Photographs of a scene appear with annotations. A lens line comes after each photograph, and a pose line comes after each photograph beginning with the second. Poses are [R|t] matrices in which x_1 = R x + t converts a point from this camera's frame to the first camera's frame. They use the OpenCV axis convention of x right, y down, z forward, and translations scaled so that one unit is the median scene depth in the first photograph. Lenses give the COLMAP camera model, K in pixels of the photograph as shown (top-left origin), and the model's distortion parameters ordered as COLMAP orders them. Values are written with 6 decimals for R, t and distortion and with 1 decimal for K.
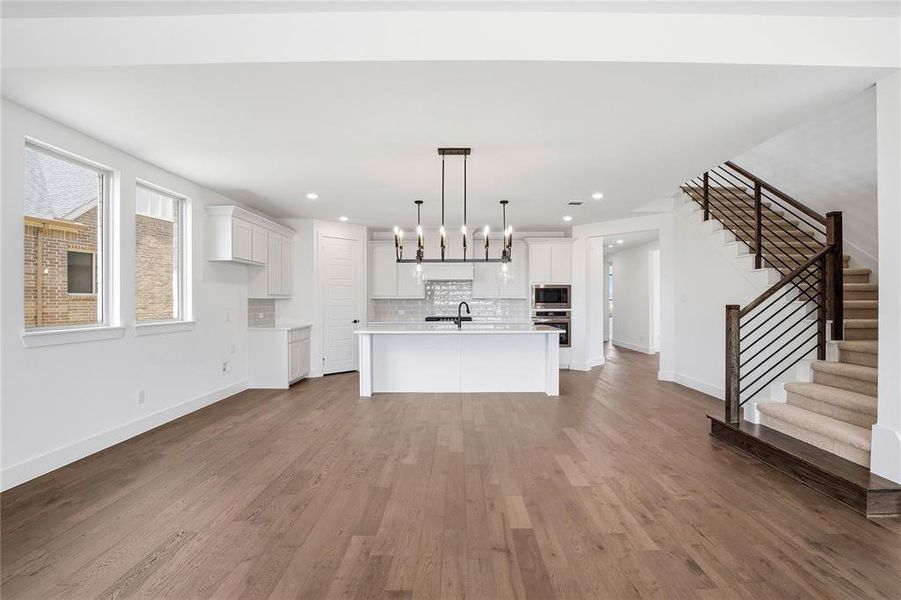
lens RADIAL K [[417.9, 0, 453.0], [0, 417.9, 301.8], [0, 0, 1]] dist [-0.010725, -0.000068]
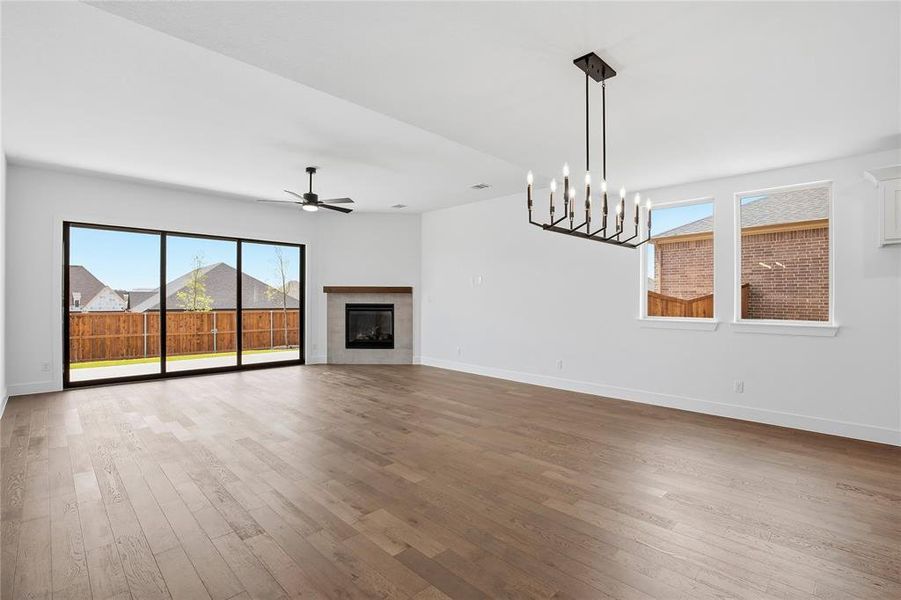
lens RADIAL K [[437.1, 0, 450.5], [0, 437.1, 300.0], [0, 0, 1]] dist [-0.000939, 0.000093]
pose [[-0.720166, -0.001914, -0.693799, 0.947045], [-0.003477, 0.999994, 0.000851, 0.001765], [0.693793, 0.003025, -0.720168, 2.026432]]
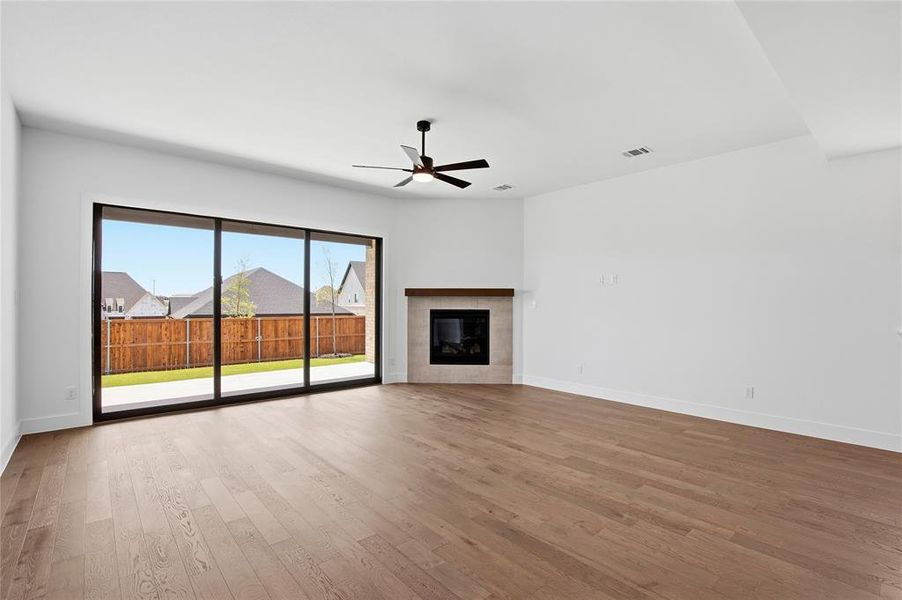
lens RADIAL K [[418.3, 0, 453.5], [0, 418.3, 301.8], [0, 0, 1]] dist [-0.010725, -0.000068]
pose [[-0.743221, -0.004866, -0.669029, 0.859678], [-0.000905, 0.999980, -0.006269, 0.002957], [0.669046, -0.004054, -0.743210, 1.166876]]
